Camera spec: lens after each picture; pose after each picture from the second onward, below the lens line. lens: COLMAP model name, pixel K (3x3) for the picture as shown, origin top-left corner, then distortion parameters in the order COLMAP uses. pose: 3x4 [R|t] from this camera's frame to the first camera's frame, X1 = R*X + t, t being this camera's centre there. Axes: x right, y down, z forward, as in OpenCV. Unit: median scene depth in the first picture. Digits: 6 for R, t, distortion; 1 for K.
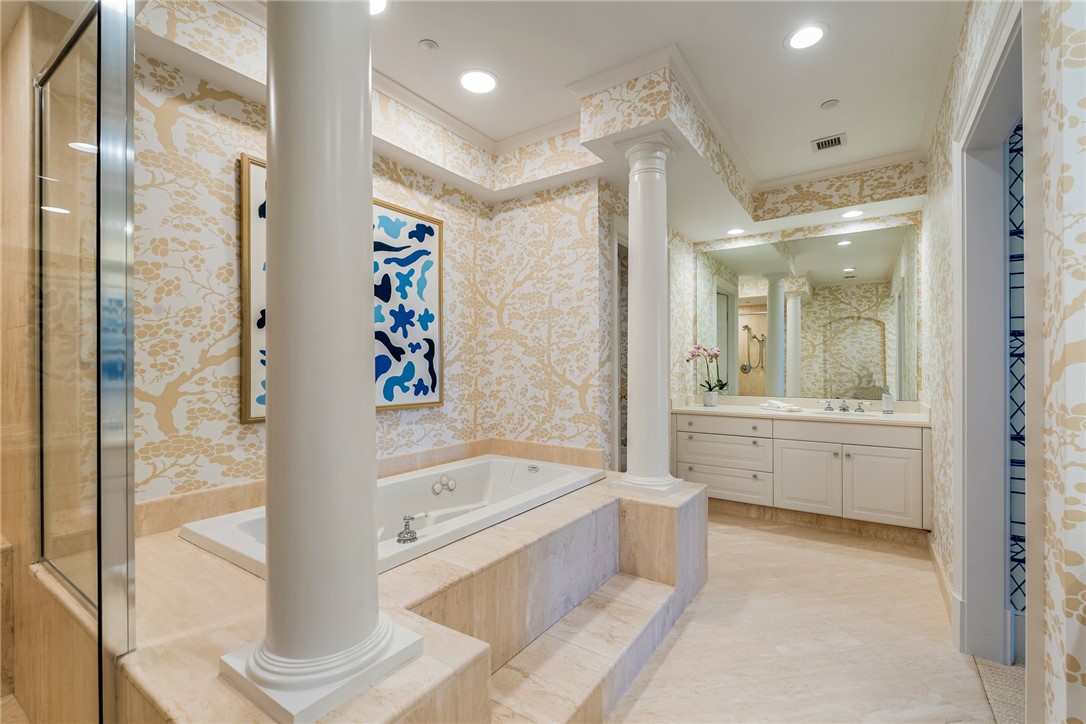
lens RADIAL K [[477.4, 0, 547.8], [0, 477.4, 365.0], [0, 0, 1]] dist [-0.003007, -0.001229]
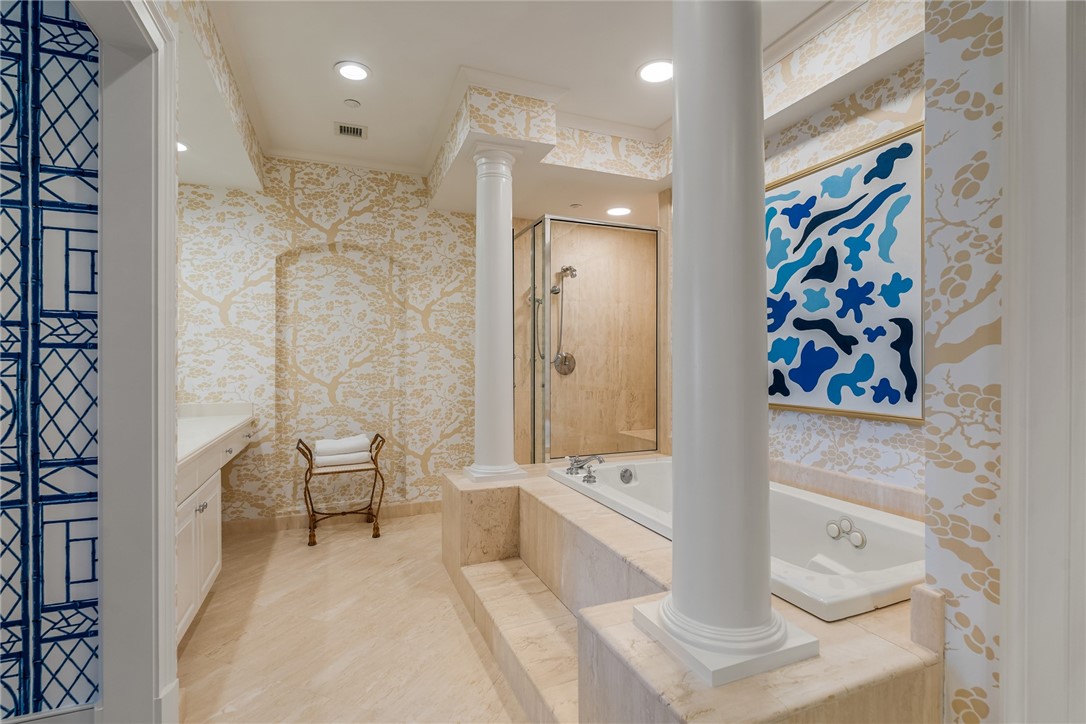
lens RADIAL K [[520.5, 0, 548.3], [0, 520.5, 362.4], [0, 0, 1]] dist [-0.002756, 0.000110]
pose [[-0.557269, 0.002246, -0.830329, 0.636175], [0.004141, 0.999991, -0.000074, 0.003479], [0.830322, -0.003479, -0.557274, 1.043011]]
